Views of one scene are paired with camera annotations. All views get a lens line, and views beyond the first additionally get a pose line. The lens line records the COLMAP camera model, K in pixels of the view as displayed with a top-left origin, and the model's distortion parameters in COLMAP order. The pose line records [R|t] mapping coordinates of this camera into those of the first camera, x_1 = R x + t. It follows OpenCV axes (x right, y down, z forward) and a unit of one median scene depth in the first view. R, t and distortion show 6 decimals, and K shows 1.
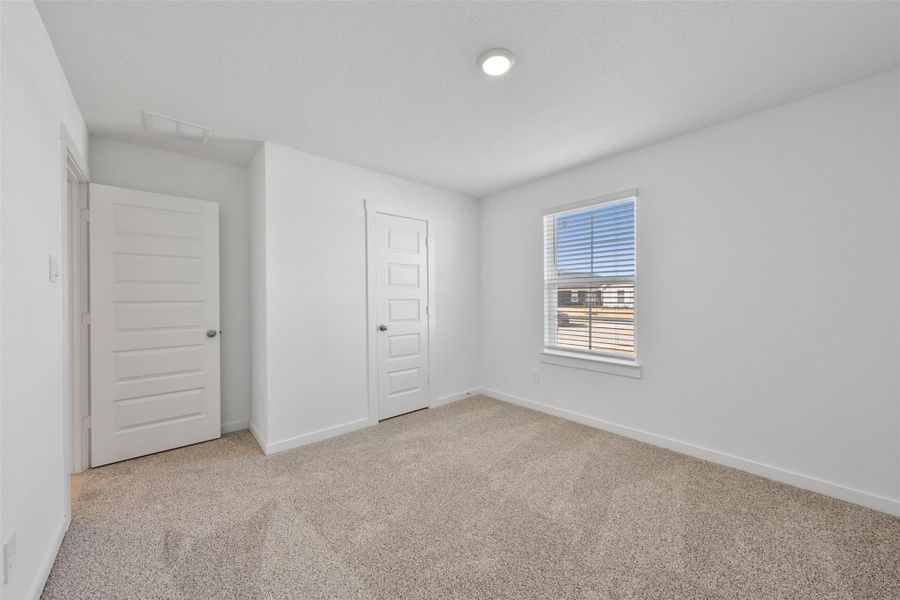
lens RADIAL K [[349.5, 0, 450.0], [0, 349.5, 300.0], [0, 0, 1]] dist [0.014976, -0.000017]
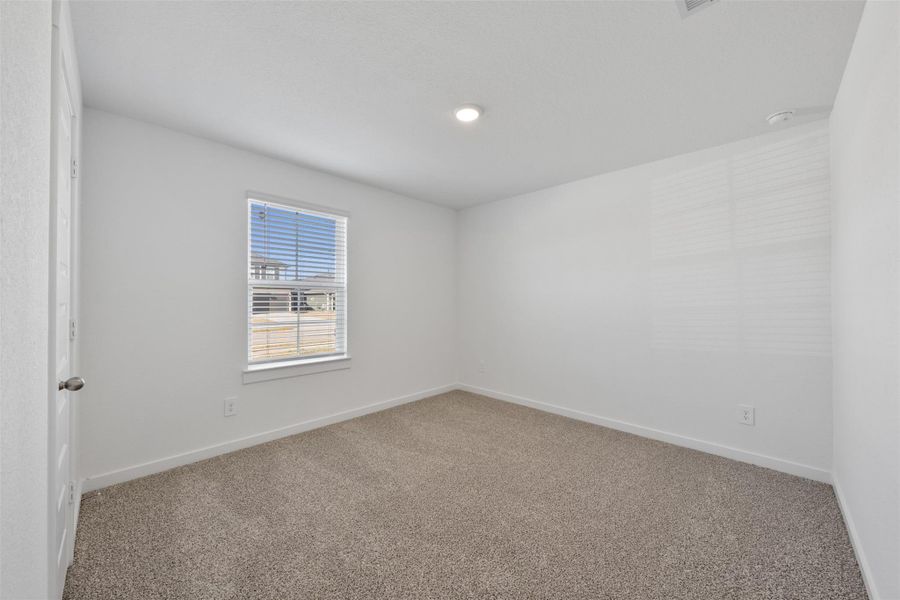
lens RADIAL K [[349.5, 0, 450.0], [0, 349.5, 300.0], [0, 0, 1]] dist [0.014976, -0.000017]
pose [[-0.102167, 0.004738, 0.994756, -0.646456], [0.008254, 0.999958, -0.003915, -0.003416], [-0.994733, 0.007811, -0.102202, 0.715910]]
